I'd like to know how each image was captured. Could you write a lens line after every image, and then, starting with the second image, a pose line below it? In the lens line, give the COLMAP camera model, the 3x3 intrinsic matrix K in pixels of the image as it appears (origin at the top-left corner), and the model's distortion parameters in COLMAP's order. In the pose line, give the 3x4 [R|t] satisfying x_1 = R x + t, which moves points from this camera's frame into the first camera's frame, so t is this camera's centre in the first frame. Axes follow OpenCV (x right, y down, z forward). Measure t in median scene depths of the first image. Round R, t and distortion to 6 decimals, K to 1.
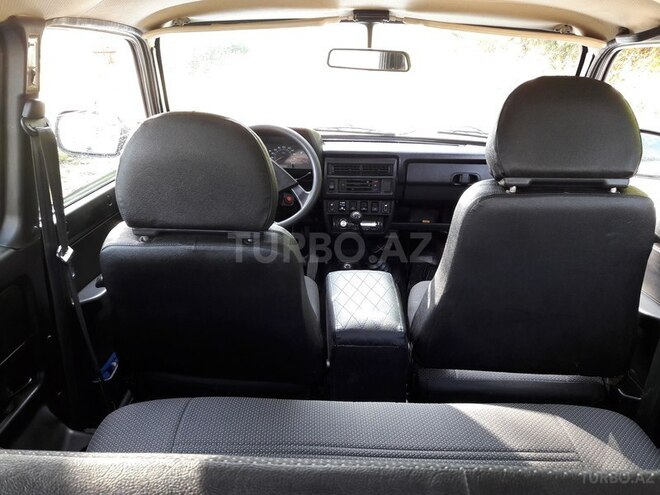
lens RADIAL K [[536.5, 0, 329.8], [0, 536.5, 248.9], [0, 0, 1]] dist [-0.038590, -0.016834]
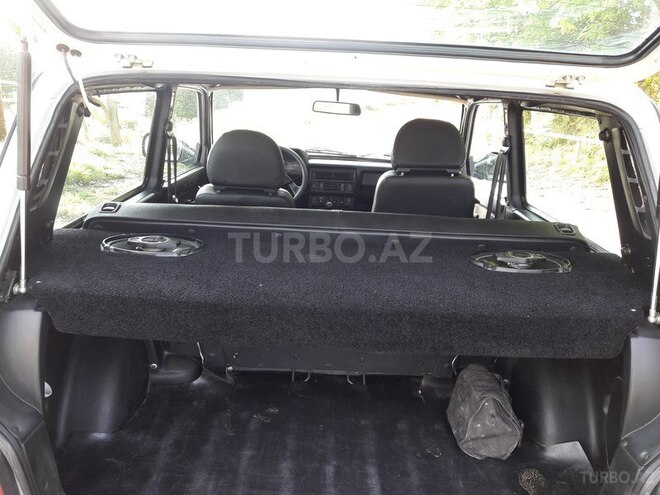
lens RADIAL K [[536.5, 0, 330.2], [0, 536.5, 246.5], [0, 0, 1]] dist [-0.038590, -0.016834]
pose [[0.999354, 0.026721, 0.024021, 0.019295], [-0.024685, 0.996374, -0.081416, 0.203453], [-0.026109, 0.080771, 0.996391, -0.601156]]
